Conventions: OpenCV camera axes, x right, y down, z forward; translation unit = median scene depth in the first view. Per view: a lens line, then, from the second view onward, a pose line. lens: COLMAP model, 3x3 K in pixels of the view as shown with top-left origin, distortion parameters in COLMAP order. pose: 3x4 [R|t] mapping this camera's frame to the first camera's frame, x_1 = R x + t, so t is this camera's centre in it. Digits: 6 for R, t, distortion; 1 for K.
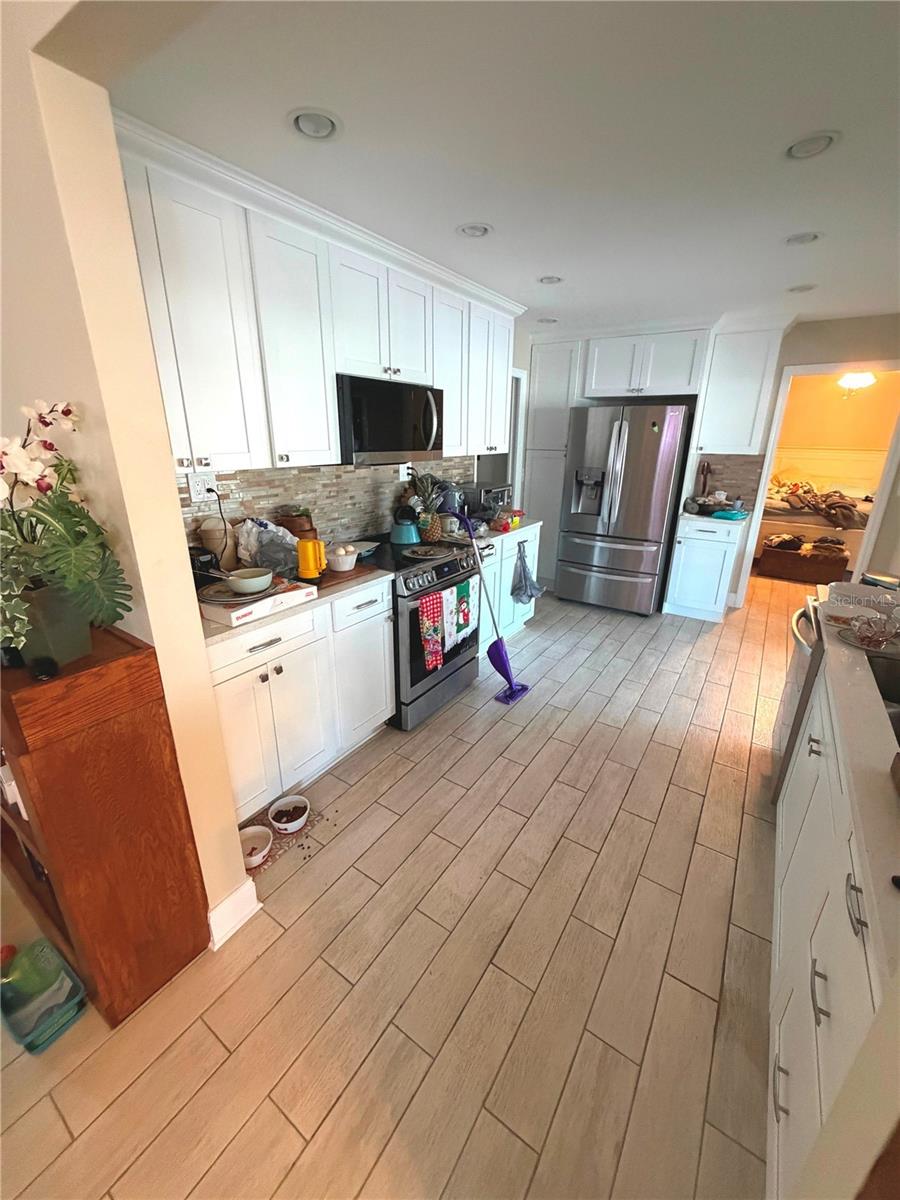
lens RADIAL K [[477.6, 0, 448.2], [0, 477.6, 598.5], [0, 0, 1]] dist [0.000224, -0.000194]
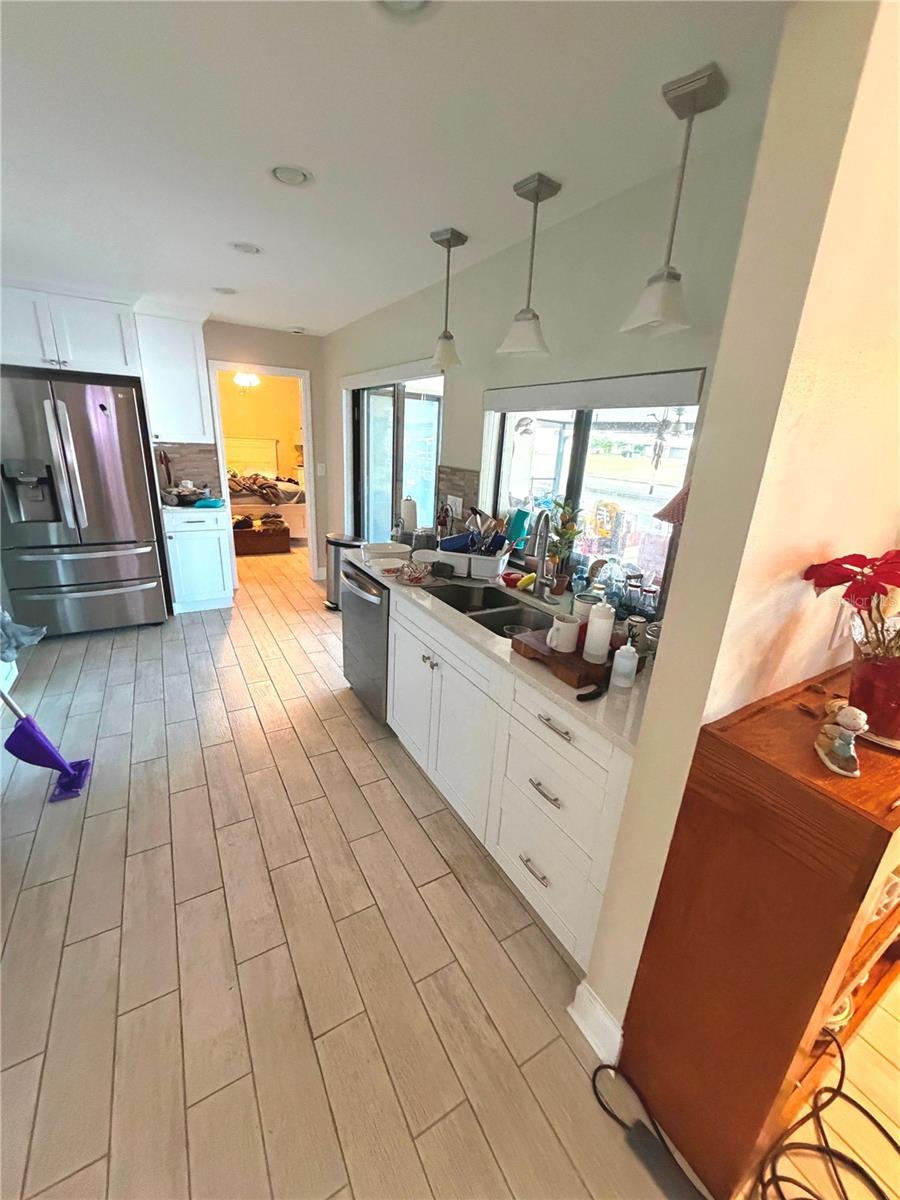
lens RADIAL K [[477.6, 0, 448.2], [0, 477.6, 598.5], [0, 0, 1]] dist [0.000224, -0.000194]
pose [[0.426980, -0.275558, 0.861253, -0.122763], [0.252048, 0.950959, 0.179302, -0.034282], [-0.868424, 0.140519, 0.475494, 0.097799]]
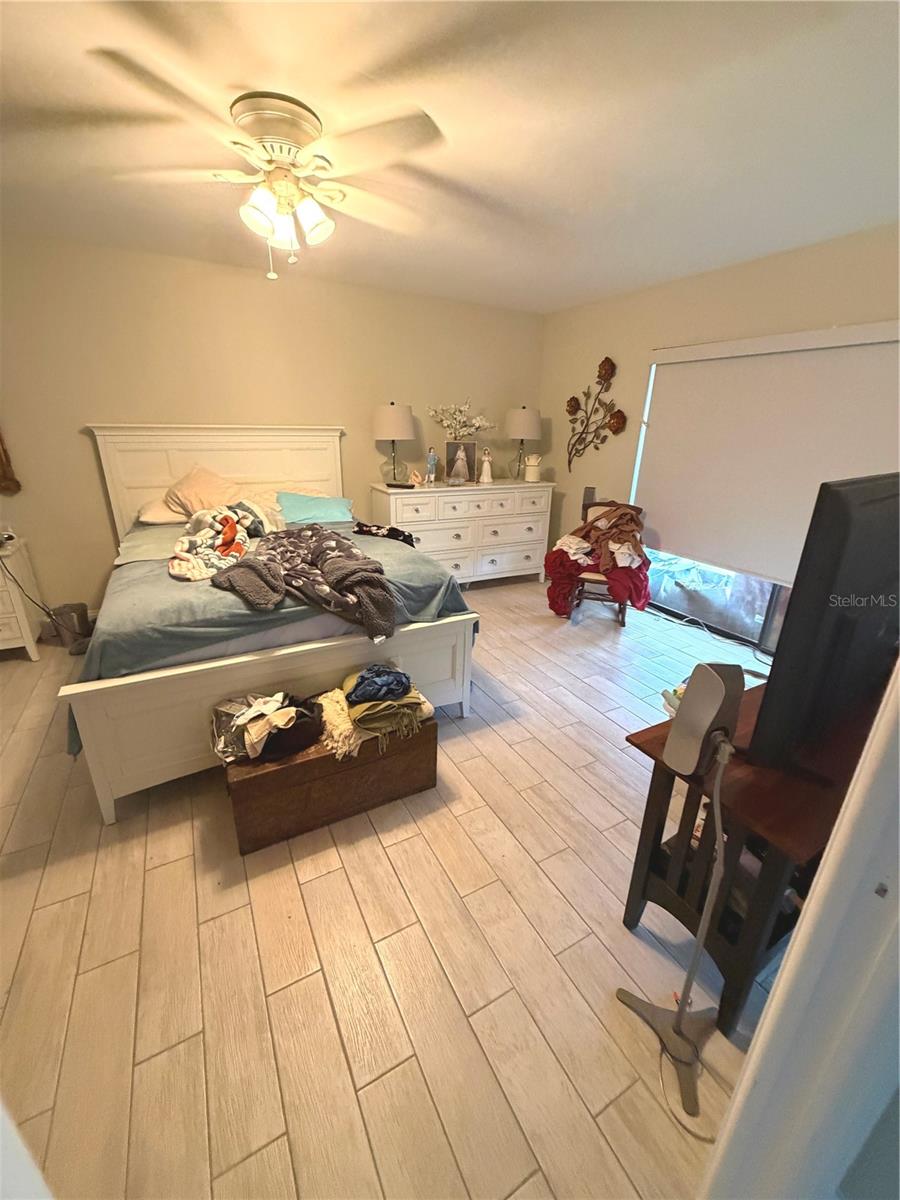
lens RADIAL K [[477.6, 0, 448.2], [0, 477.6, 598.5], [0, 0, 1]] dist [0.000224, -0.000194]
pose [[0.450231, -0.311394, 0.836855, 0.678892], [0.278815, 0.939386, 0.199542, -0.303919], [-0.848266, 0.143488, 0.509761, 0.960545]]
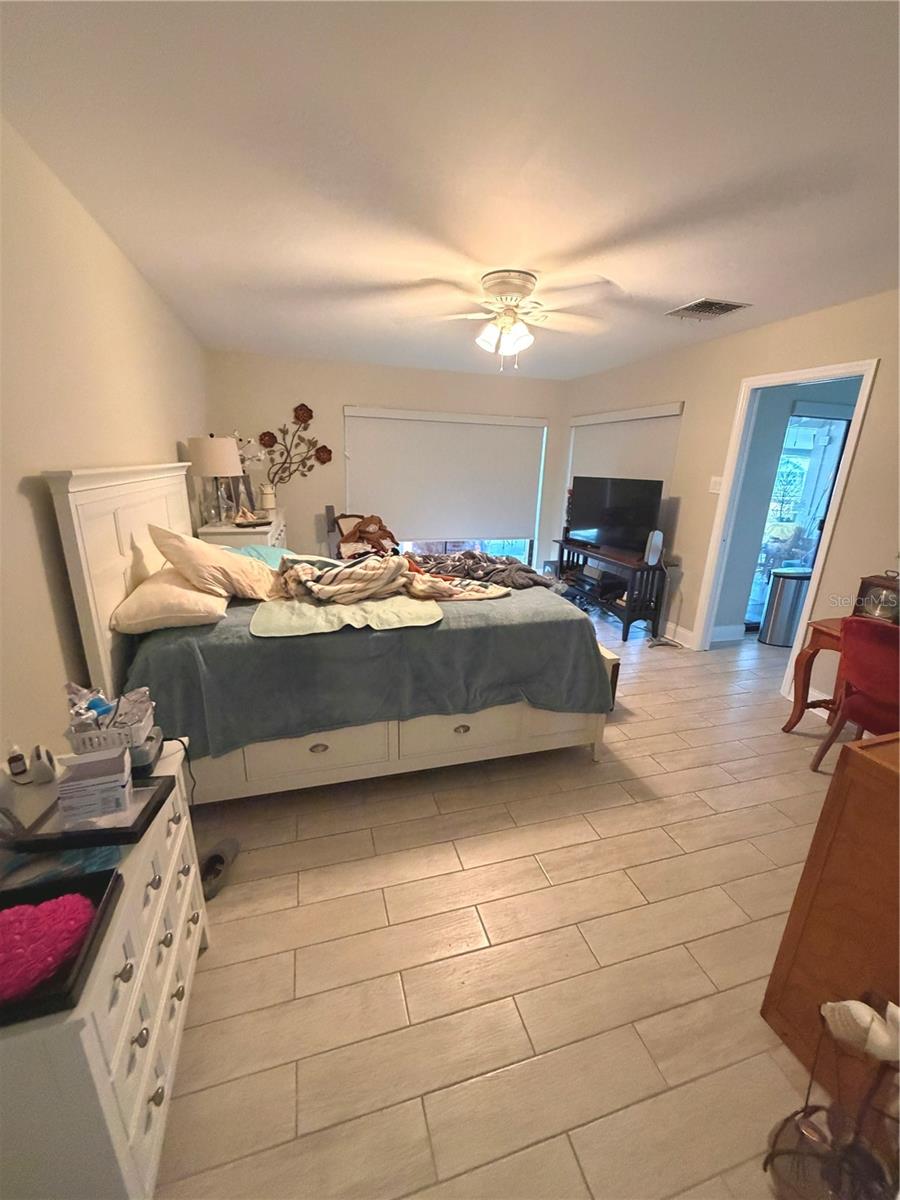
lens RADIAL K [[477.6, 0, 448.2], [0, 477.6, 598.5], [0, 0, 1]] dist [0.000224, -0.000194]
pose [[-0.775646, -0.208358, 0.595786, 0.672199], [0.171508, 0.838847, 0.516644, -0.605065], [-0.607420, 0.502915, -0.614913, 1.814371]]
